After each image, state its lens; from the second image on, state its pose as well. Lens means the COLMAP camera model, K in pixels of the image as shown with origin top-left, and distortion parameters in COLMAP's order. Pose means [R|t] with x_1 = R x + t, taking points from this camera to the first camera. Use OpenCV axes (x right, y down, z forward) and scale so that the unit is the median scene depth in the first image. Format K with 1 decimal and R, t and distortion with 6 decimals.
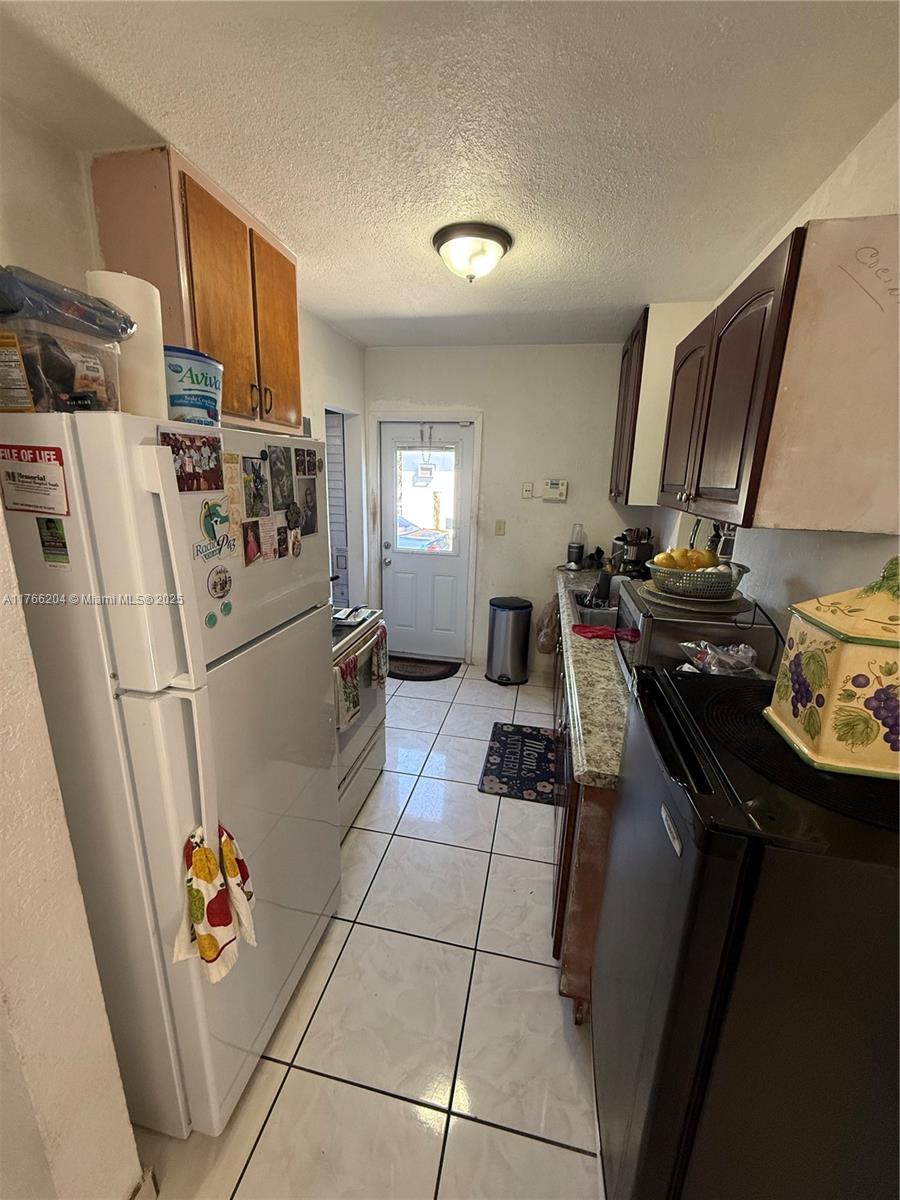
lens RADIAL K [[478.3, 0, 447.8], [0, 478.3, 597.7], [0, 0, 1]] dist [0.000656, -0.000147]
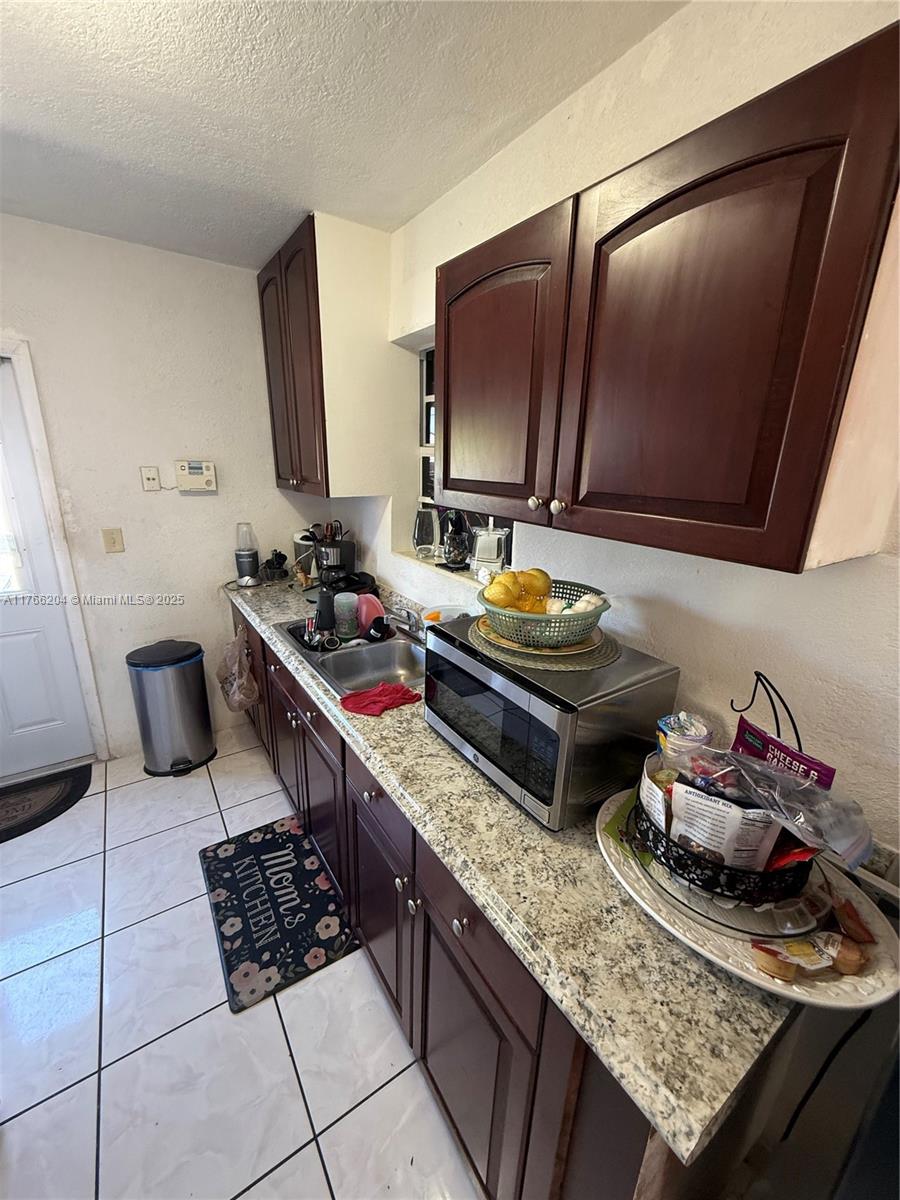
lens RADIAL K [[478.3, 0, 449.2], [0, 478.3, 599.3], [0, 0, 1]] dist [0.000656, -0.000147]
pose [[0.698140, -0.214359, 0.683119, -0.033661], [0.173259, 0.976351, 0.129305, -0.093330], [-0.694681, 0.028084, 0.718769, 0.307109]]
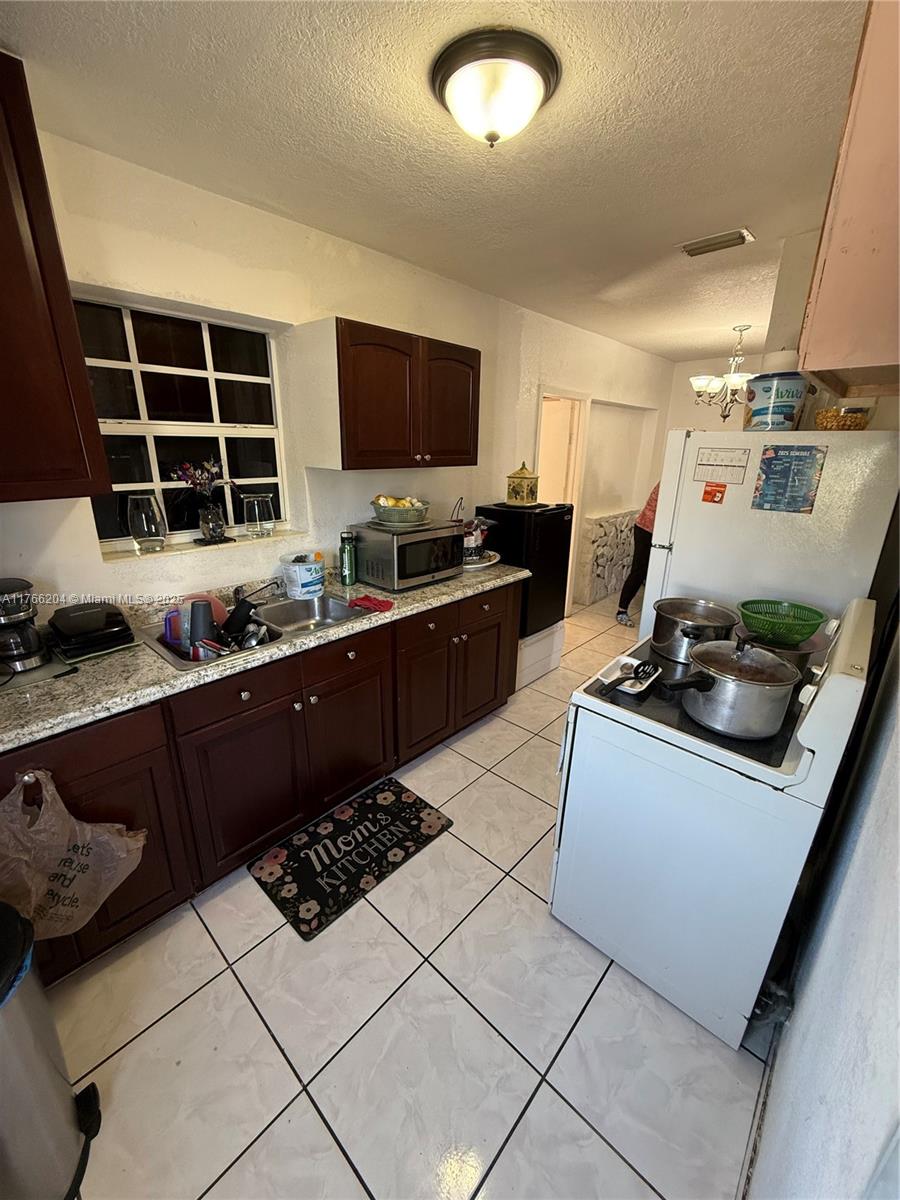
lens RADIAL K [[478.3, 0, 447.8], [0, 478.3, 600.8], [0, 0, 1]] dist [0.000656, -0.000147]
pose [[-0.857709, -0.195679, 0.475443, -0.204456], [0.094372, 0.849109, 0.519718, -0.303195], [-0.505401, 0.490635, -0.709822, 1.127912]]
